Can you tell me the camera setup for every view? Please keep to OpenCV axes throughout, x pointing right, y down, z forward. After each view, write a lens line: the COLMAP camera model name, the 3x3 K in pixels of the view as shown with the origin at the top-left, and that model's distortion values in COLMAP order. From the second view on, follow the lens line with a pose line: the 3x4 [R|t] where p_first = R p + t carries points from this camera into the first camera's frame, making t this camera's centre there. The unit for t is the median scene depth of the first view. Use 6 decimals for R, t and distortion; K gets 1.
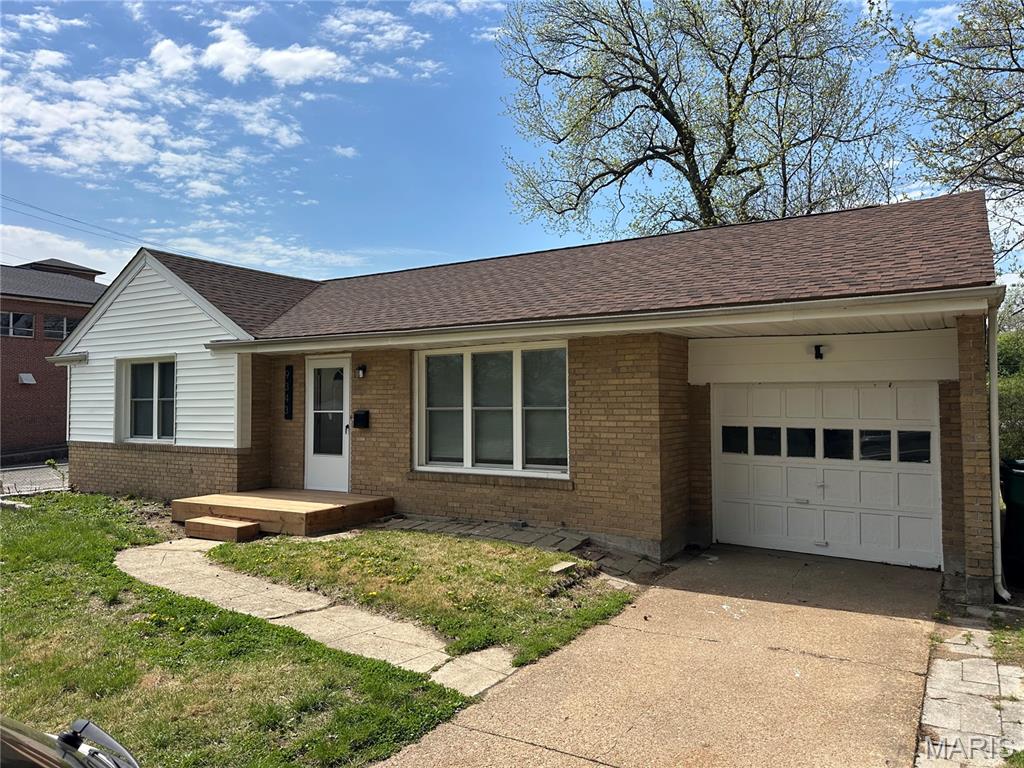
lens RADIAL K [[702.8, 0, 512.0], [0, 702.8, 384.0], [0, 0, 1]] dist [0.054325, -0.000826]
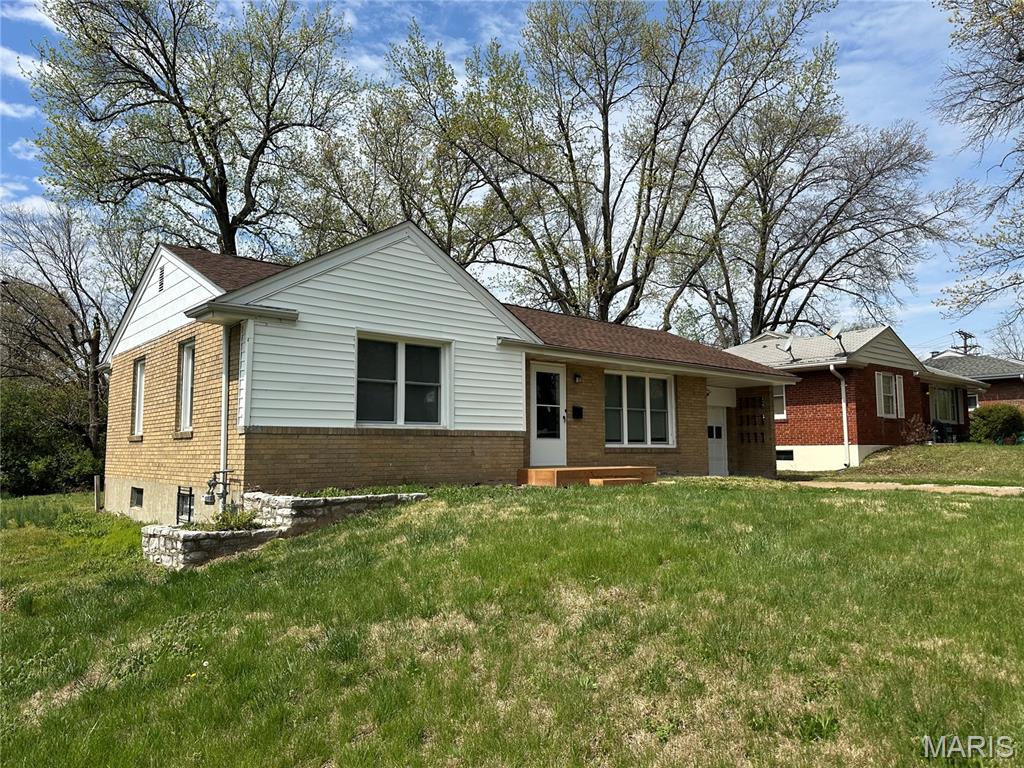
lens RADIAL K [[702.8, 0, 512.0], [0, 702.8, 384.0], [0, 0, 1]] dist [0.054325, -0.000826]
pose [[0.309328, 0.097241, 0.945970, -1.551666], [-0.024191, 0.995241, -0.094396, 0.126356], [-0.950648, 0.006315, 0.310209, 0.672748]]
